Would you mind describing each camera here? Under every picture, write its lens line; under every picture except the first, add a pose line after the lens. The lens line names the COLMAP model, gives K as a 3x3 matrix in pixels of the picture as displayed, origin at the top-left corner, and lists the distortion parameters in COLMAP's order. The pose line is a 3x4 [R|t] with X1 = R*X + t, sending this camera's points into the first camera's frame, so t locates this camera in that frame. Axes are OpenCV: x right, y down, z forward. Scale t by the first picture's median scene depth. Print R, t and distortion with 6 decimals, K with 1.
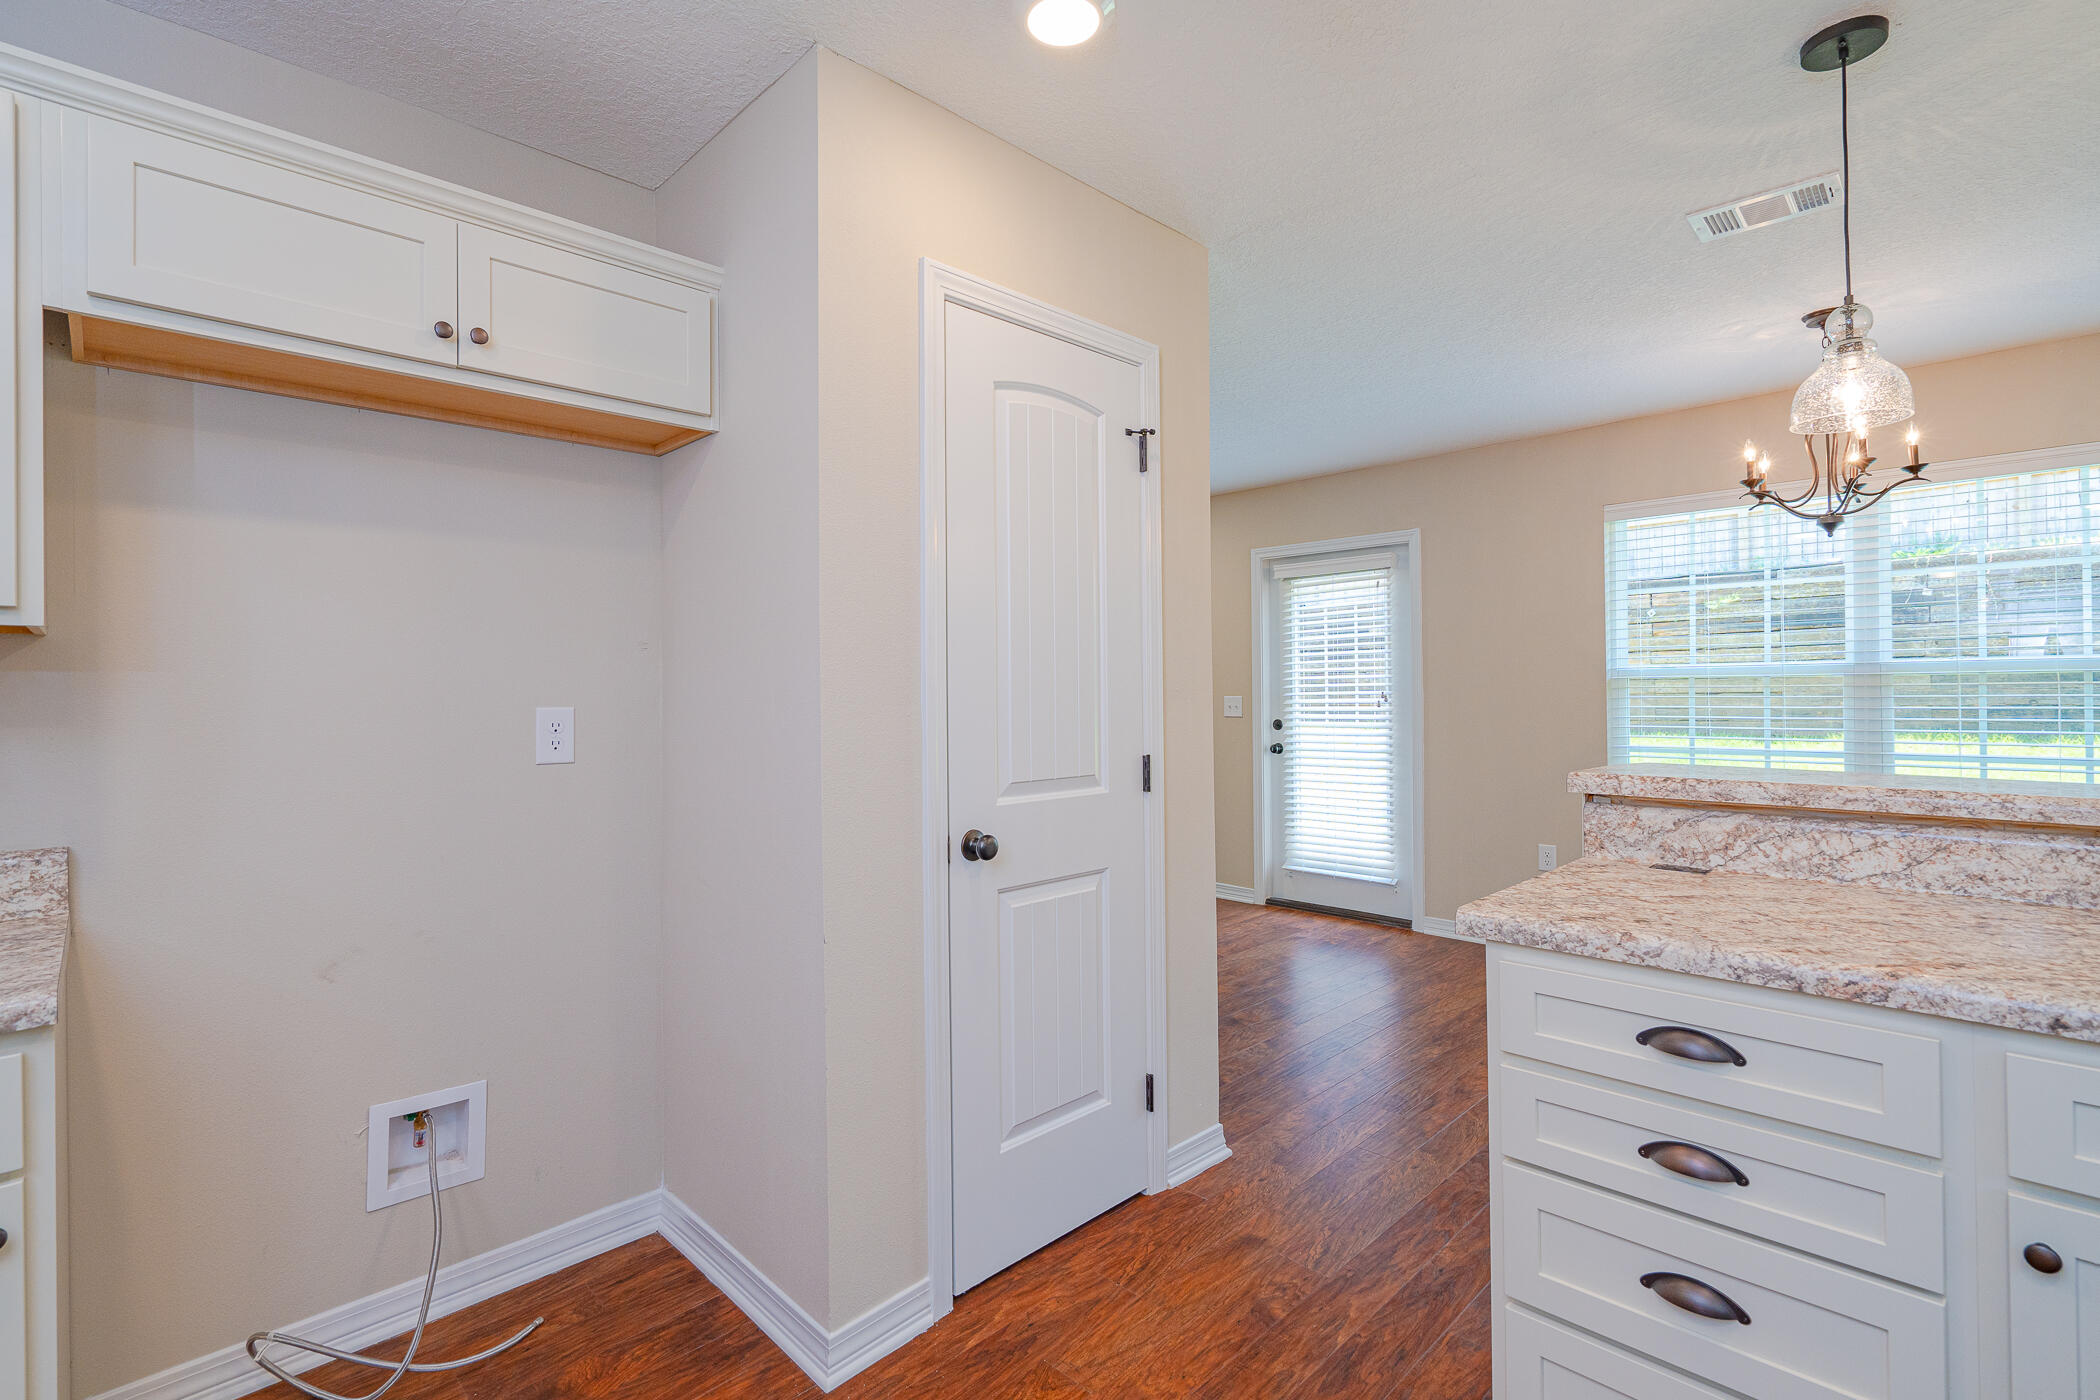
lens RADIAL K [[962.2, 0, 1054.4], [0, 962.2, 685.3], [0, 0, 1]] dist [-0.001291, 0.001615]
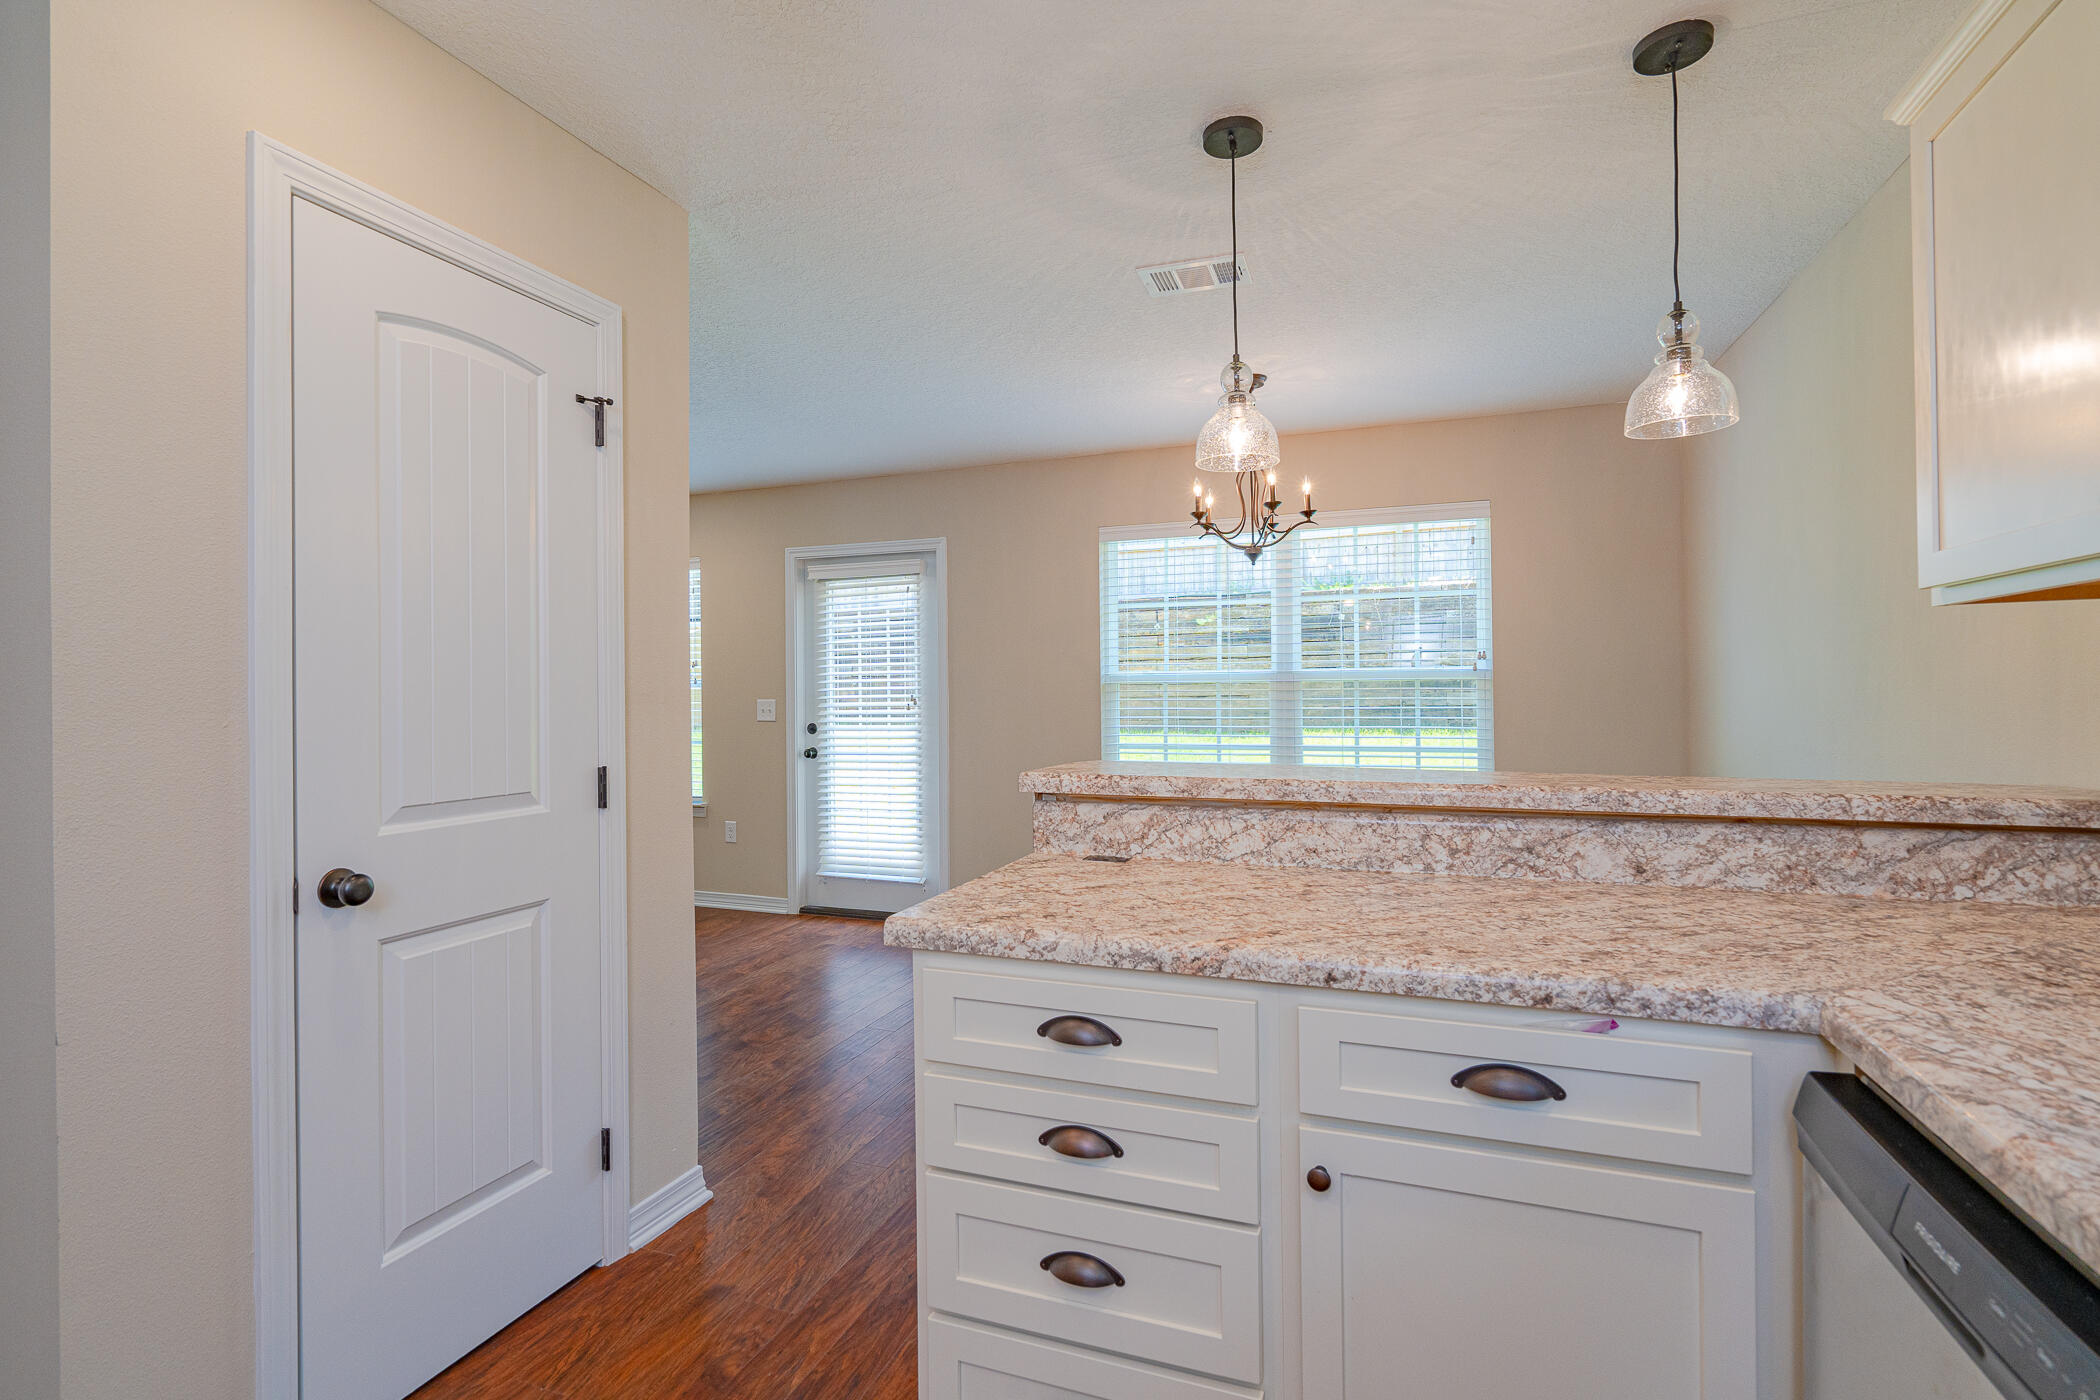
lens RADIAL K [[956.8, 0, 1047.4], [0, 956.8, 684.2], [0, 0, 1]] dist [-0.003502, 0.006584]
pose [[0.910912, 0.005059, 0.412569, 0.109048], [-0.003263, 0.999982, -0.005057, -0.000378], [-0.412587, 0.003261, 0.910912, 0.033484]]
